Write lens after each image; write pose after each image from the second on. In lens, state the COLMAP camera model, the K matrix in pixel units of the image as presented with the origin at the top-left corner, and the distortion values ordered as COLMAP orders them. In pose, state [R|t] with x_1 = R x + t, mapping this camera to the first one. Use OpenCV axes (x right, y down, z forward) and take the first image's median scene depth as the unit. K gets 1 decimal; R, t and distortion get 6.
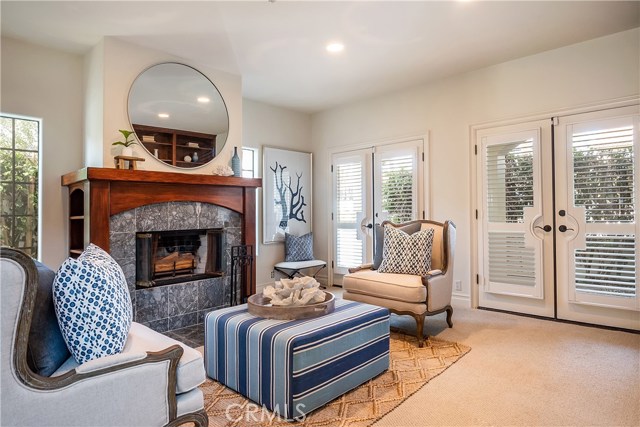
lens RADIAL K [[378.8, 0, 315.3], [0, 378.8, 210.8], [0, 0, 1]] dist [0.003215, -0.003219]
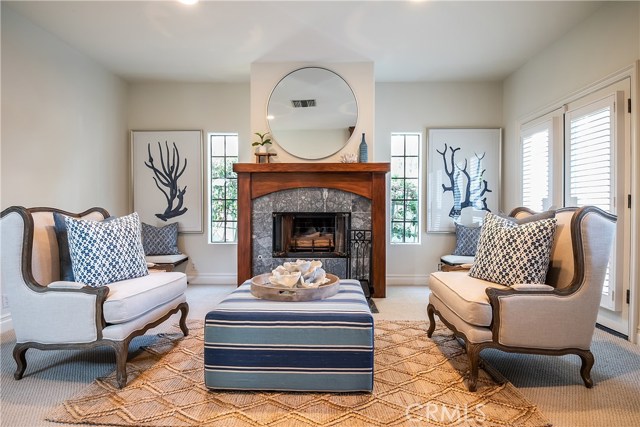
lens RADIAL K [[340.7, 0, 318.6], [0, 340.7, 214.0], [0, 0, 1]] dist [-0.003220, -0.010648]
pose [[0.670497, 0.027405, -0.741406, 0.431325], [-0.007804, 0.999523, 0.029888, 0.023793], [0.741871, -0.014254, 0.670391, 0.319730]]
